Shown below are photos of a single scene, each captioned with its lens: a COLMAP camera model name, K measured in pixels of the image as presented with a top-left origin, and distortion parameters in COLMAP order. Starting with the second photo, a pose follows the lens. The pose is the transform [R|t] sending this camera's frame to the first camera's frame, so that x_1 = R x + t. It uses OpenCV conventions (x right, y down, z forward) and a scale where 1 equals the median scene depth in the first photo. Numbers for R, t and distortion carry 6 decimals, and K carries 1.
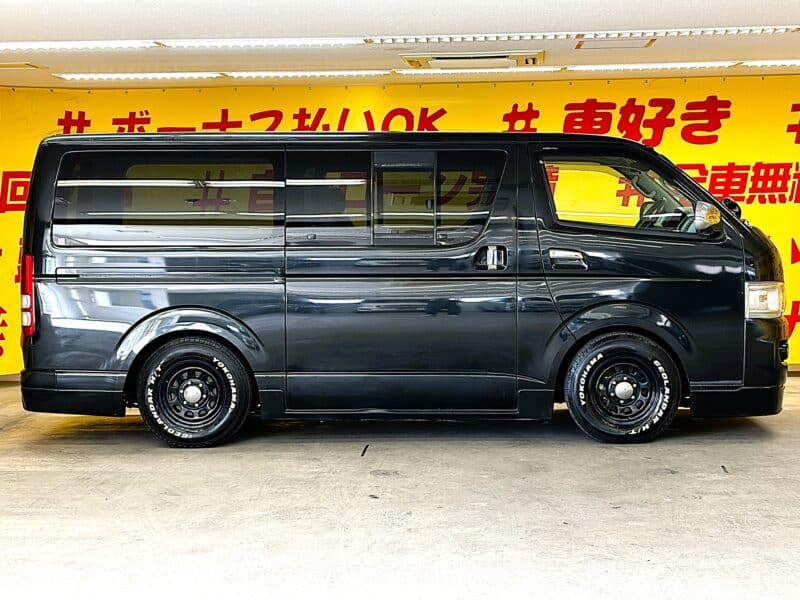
lens RADIAL K [[1447.3, 0, 404.1], [0, 1447.3, 315.2], [0, 0, 1]] dist [0.114756, 0.000000]
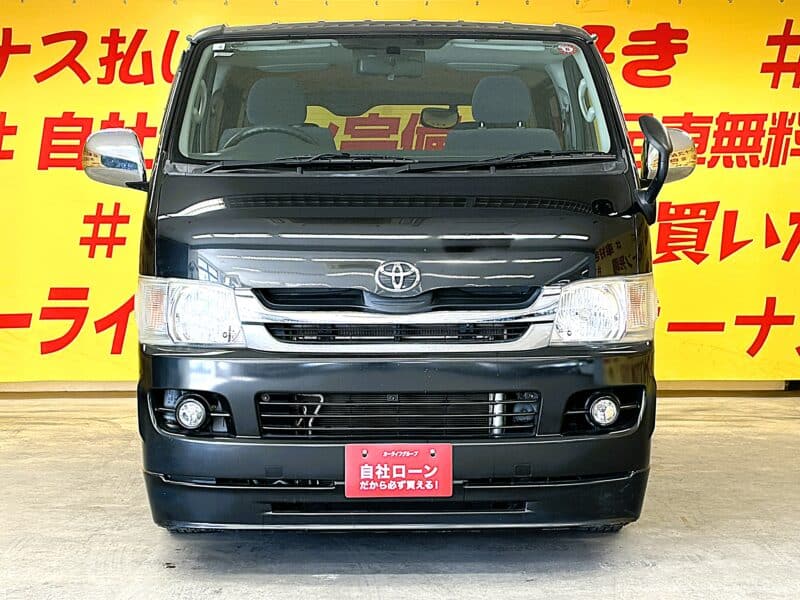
lens RADIAL K [[1811.4, 0, 405.2], [0, 1811.4, 302.6], [0, 0, 1]] dist [0.234083, 0.000000]
pose [[0.997374, 0.008320, 0.071950, 0.011425], [-0.007438, 0.999894, -0.012515, 0.006544], [-0.072047, 0.011947, 0.997330, 0.069881]]
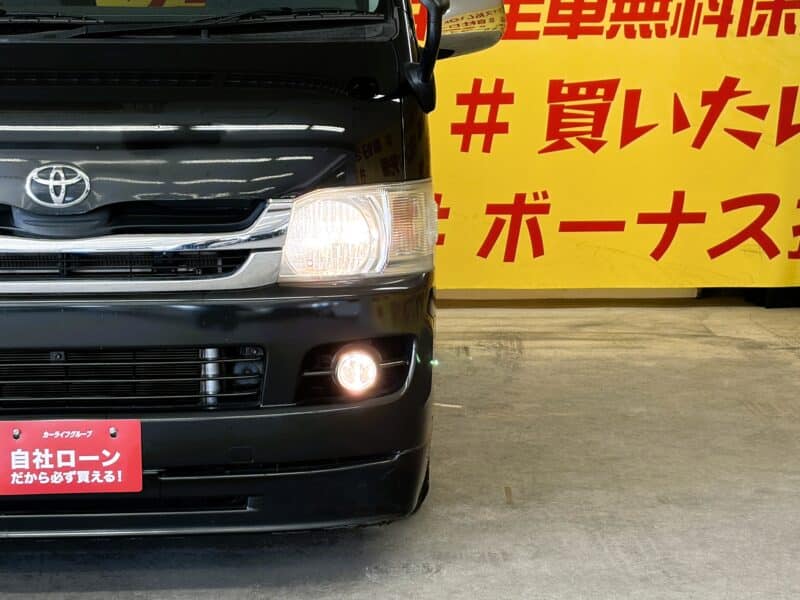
lens RADIAL K [[1811.4, 0, 394.8], [0, 1811.4, 301.8], [0, 0, 1]] dist [0.234083, 0.000000]
pose [[0.996939, -0.000246, 0.078180, 0.080191], [-0.003918, 0.998582, 0.053099, -0.003085], [-0.078082, -0.053243, 0.995524, 0.202886]]
